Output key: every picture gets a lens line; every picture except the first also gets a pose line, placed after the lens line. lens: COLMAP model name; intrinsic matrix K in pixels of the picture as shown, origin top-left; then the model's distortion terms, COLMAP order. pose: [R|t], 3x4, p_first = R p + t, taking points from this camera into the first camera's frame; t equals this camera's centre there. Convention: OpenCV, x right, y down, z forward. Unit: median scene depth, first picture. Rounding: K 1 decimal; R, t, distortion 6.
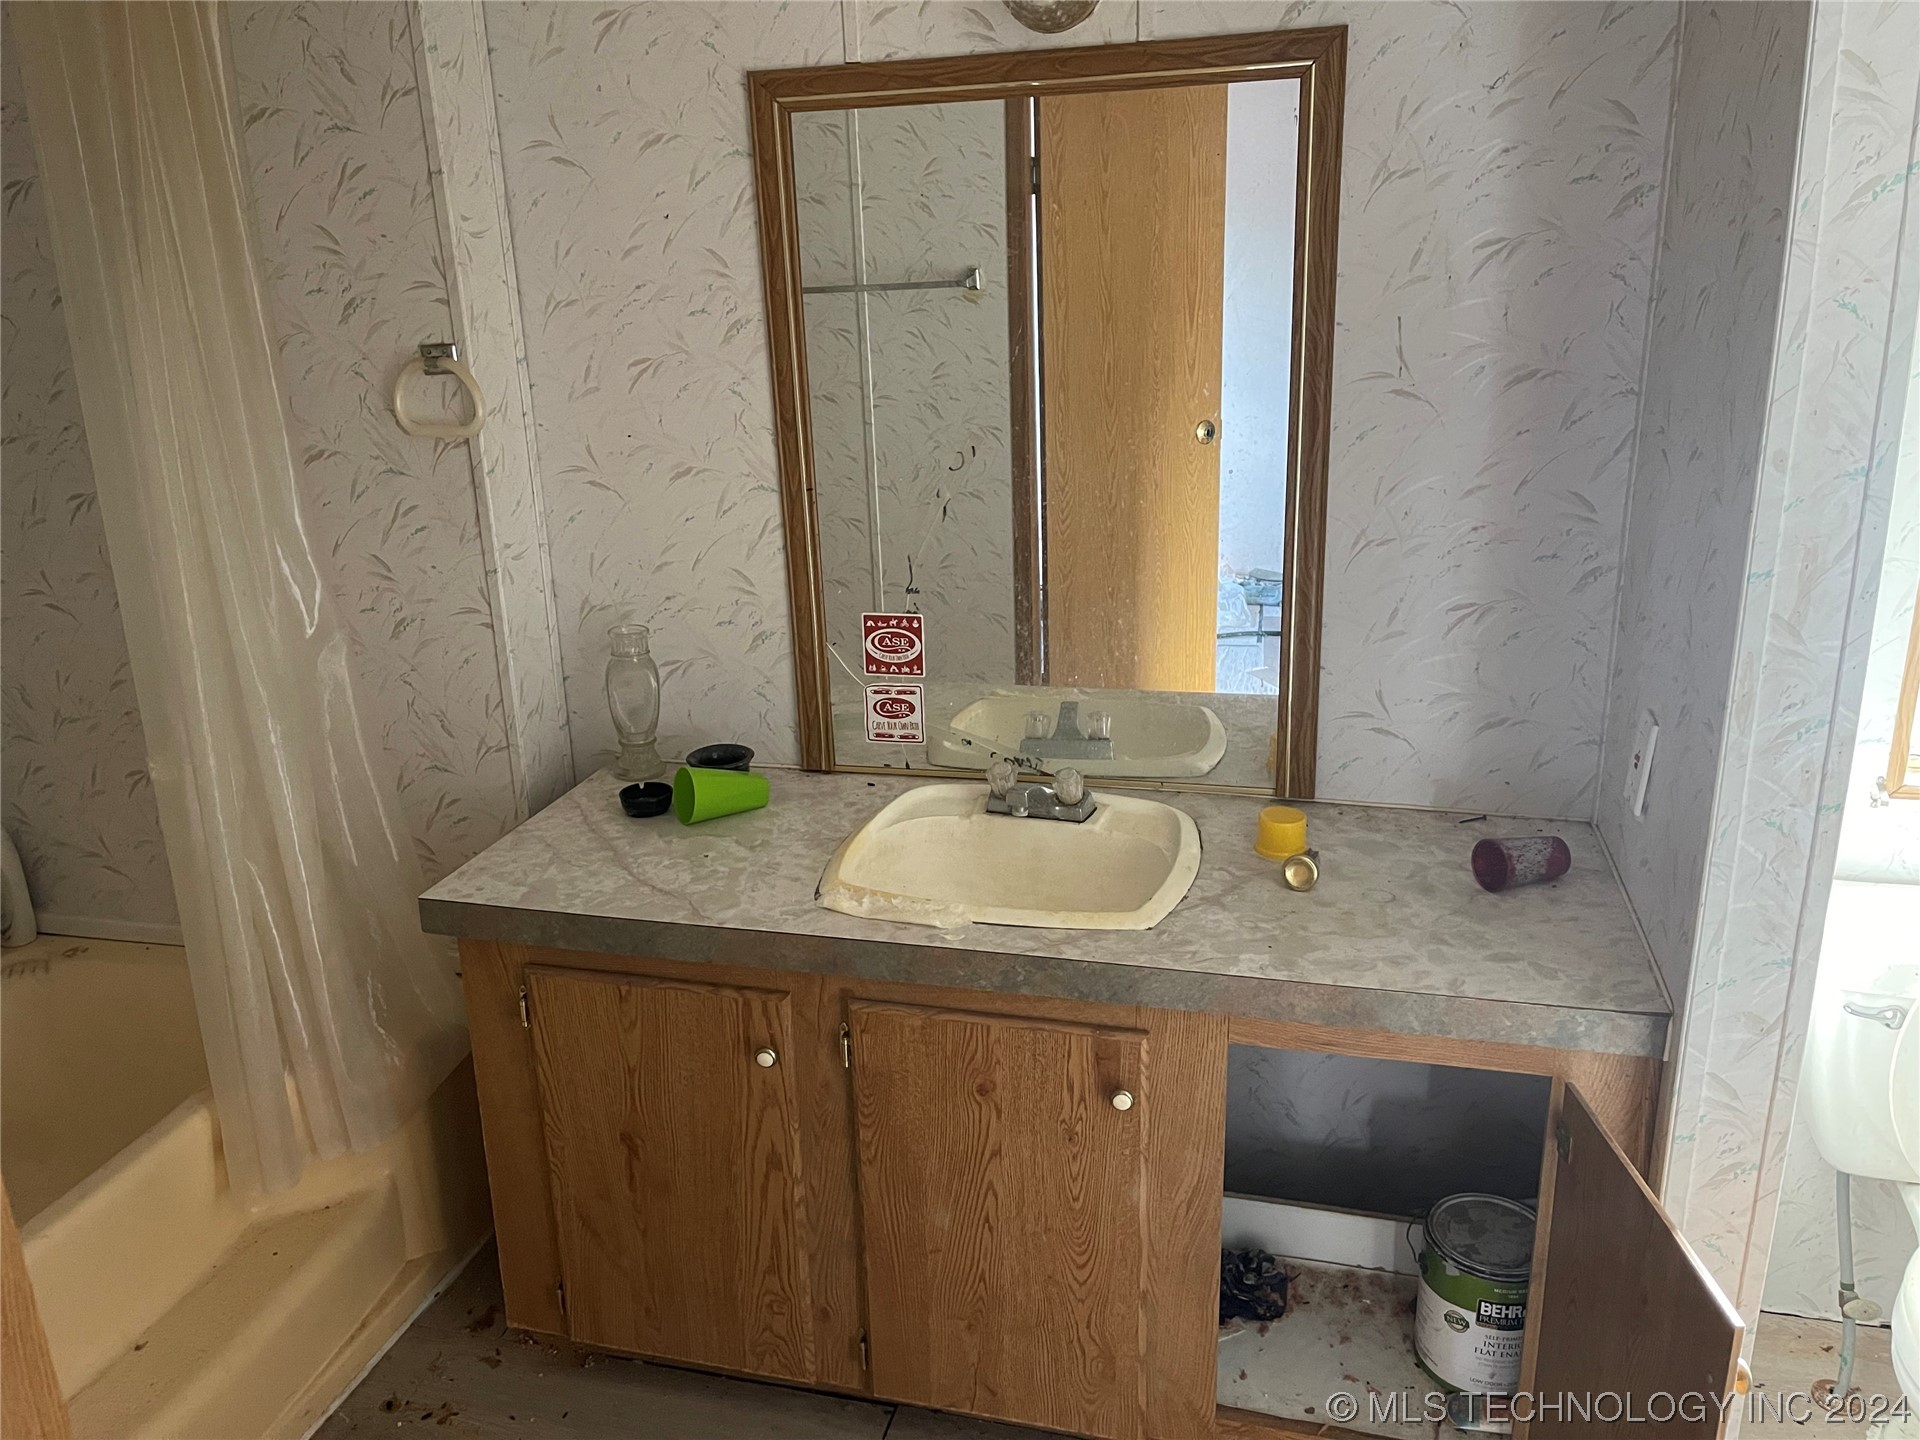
lens RADIAL K [[1449.5, 0, 950.6], [0, 1449.5, 704.8], [0, 0, 1]] dist [0.052354, -0.064222]
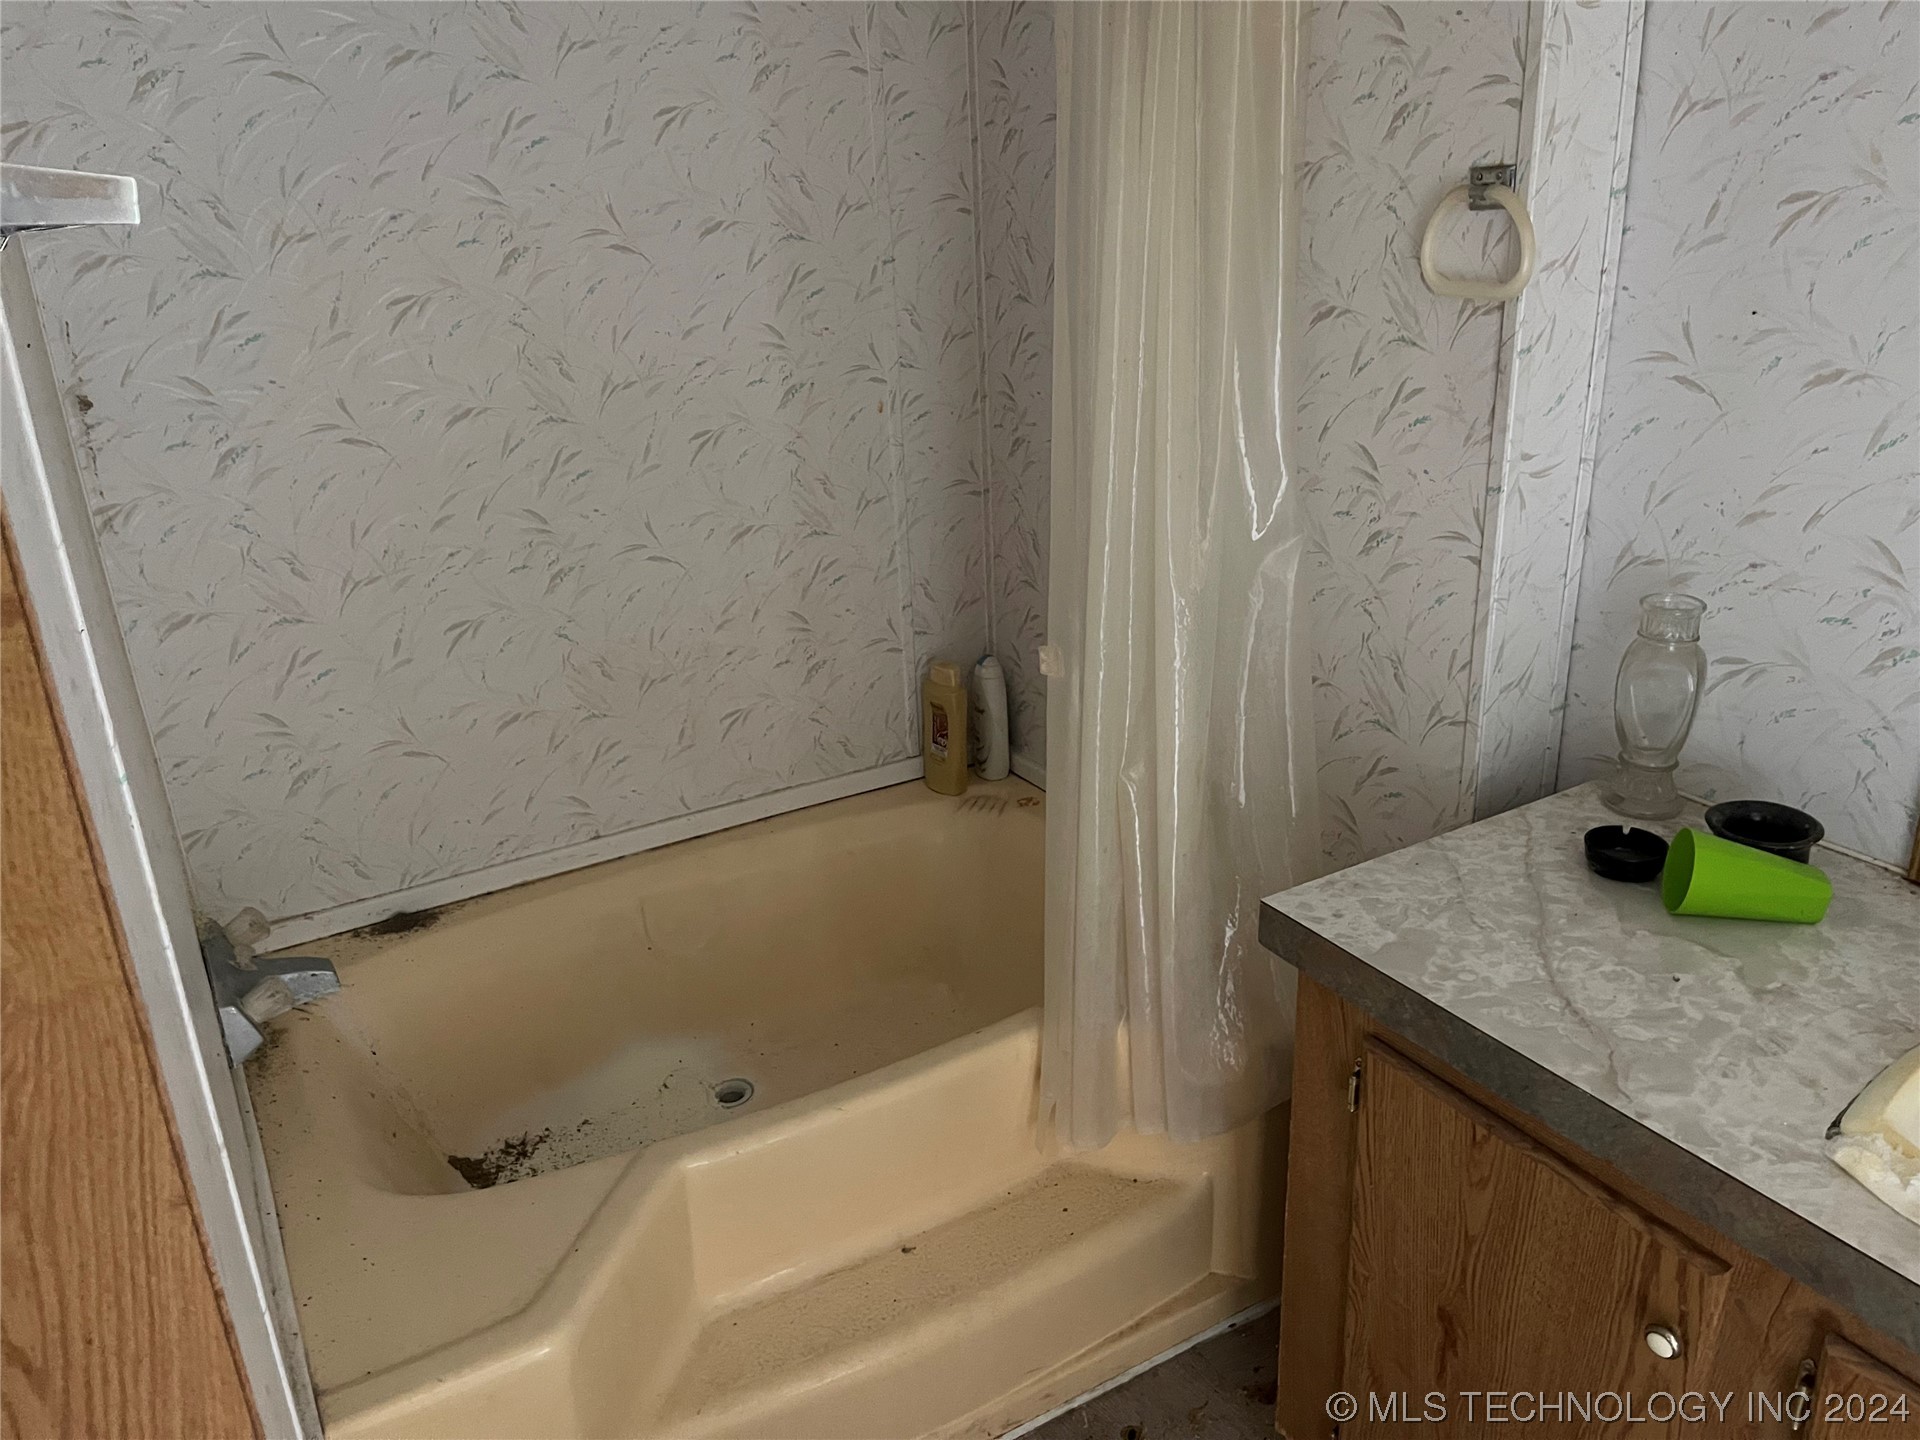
lens RADIAL K [[1449.5, 0, 947.2], [0, 1449.5, 714.8], [0, 0, 1]] dist [0.052354, -0.064222]
pose [[0.709961, 0.251315, -0.657873, 0.000131], [-0.187230, 0.967897, 0.167694, -0.054682], [0.678896, 0.004118, 0.734222, 0.283862]]
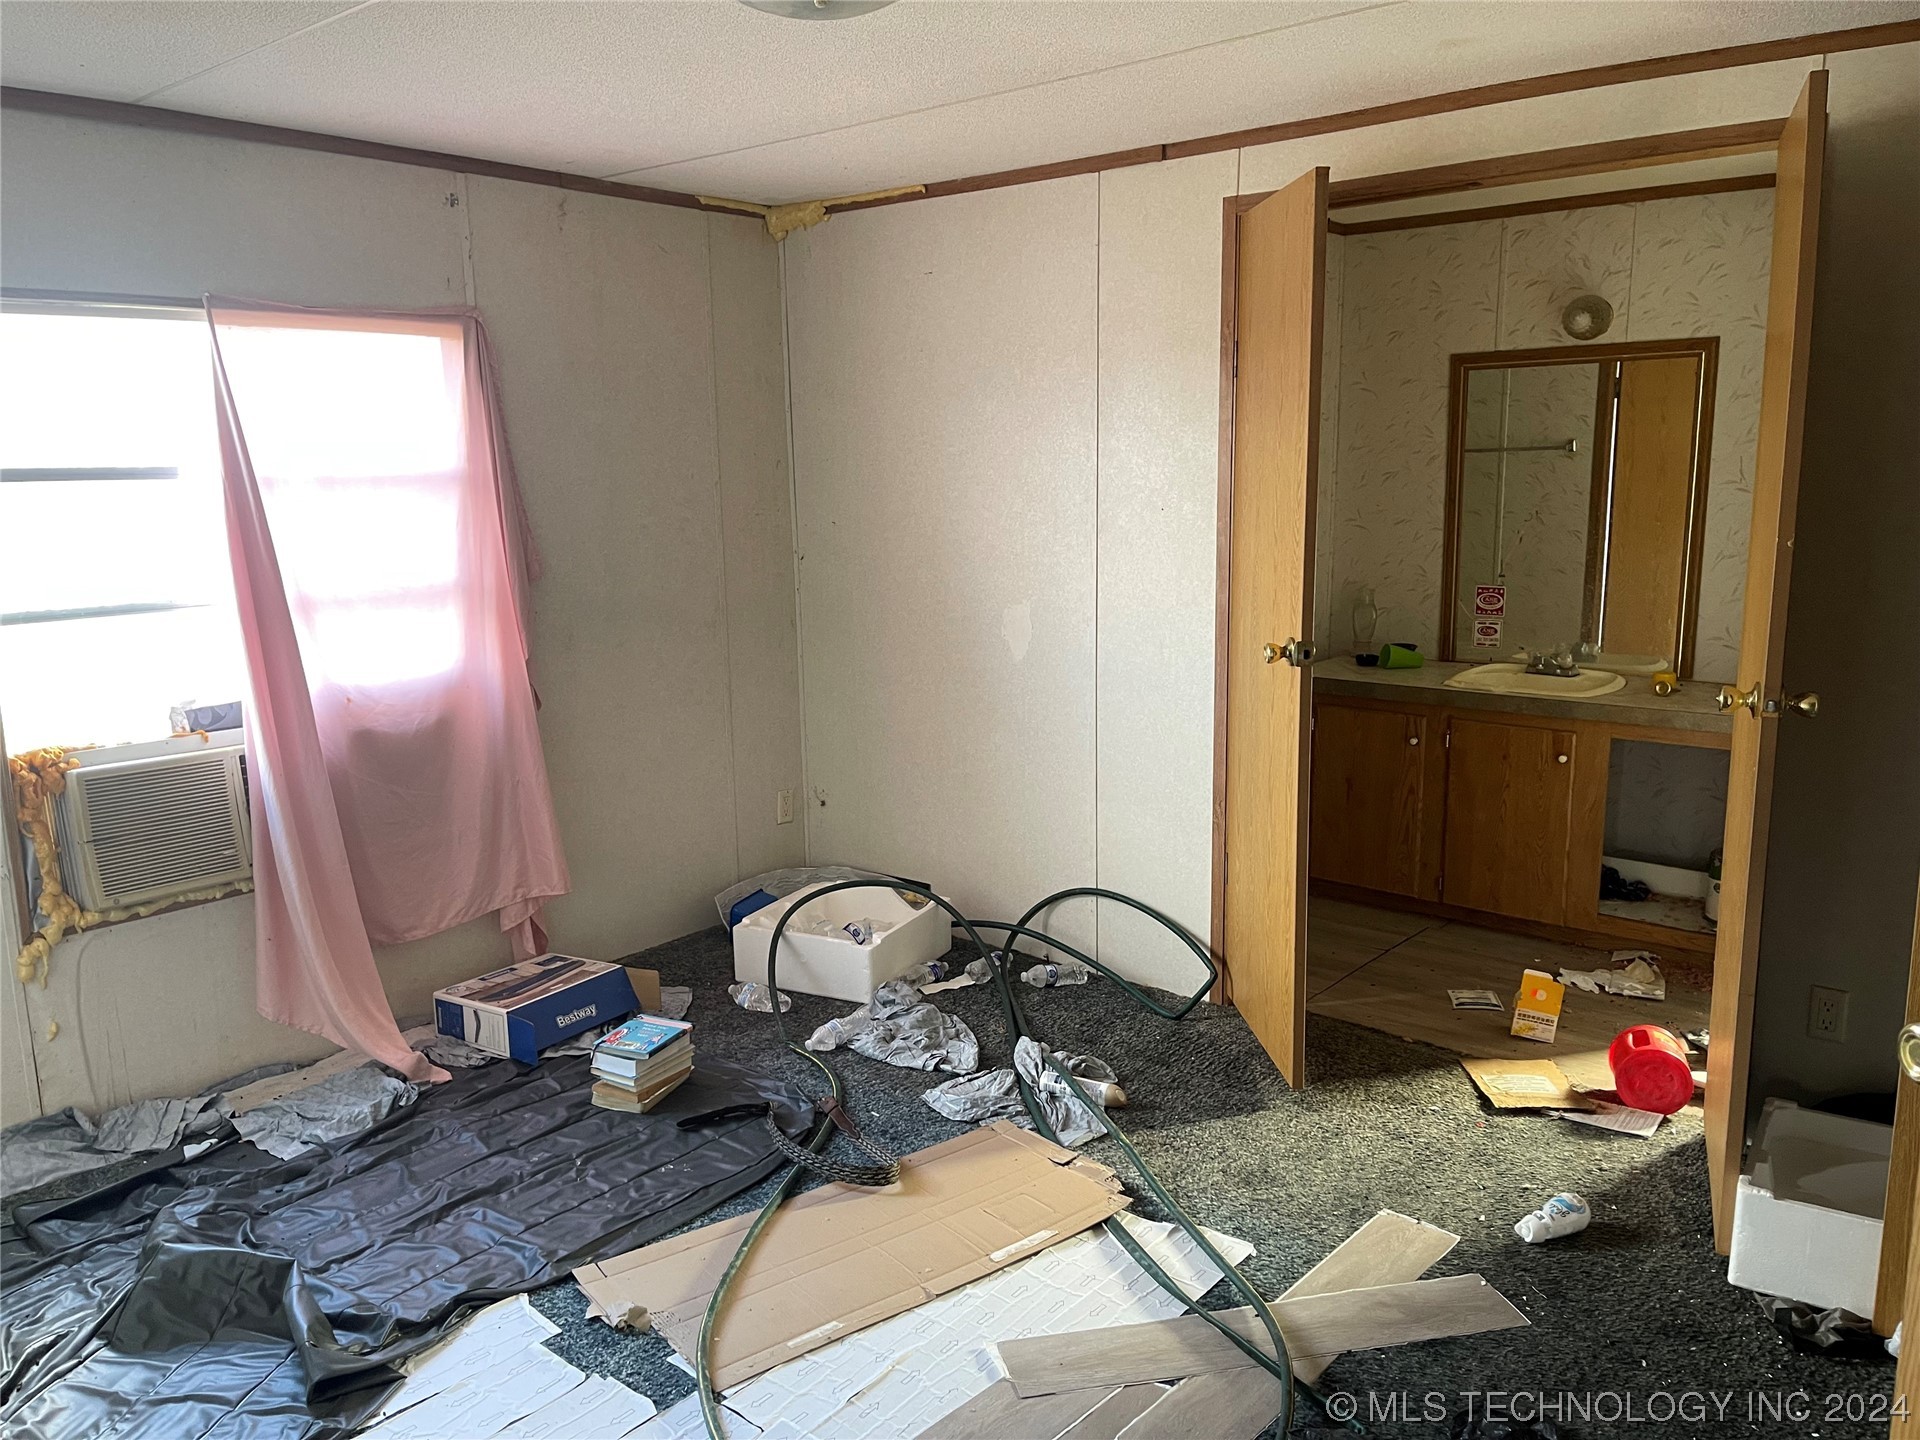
lens RADIAL K [[1449.5, 0, 961.9], [0, 1449.5, 724.7], [0, 0, 1]] dist [0.052354, -0.064222]
pose [[0.908612, 0.097333, -0.406141, 0.153508], [-0.139495, 0.987344, -0.075454, 0.435115], [0.393656, 0.125213, 0.910690, -1.344633]]
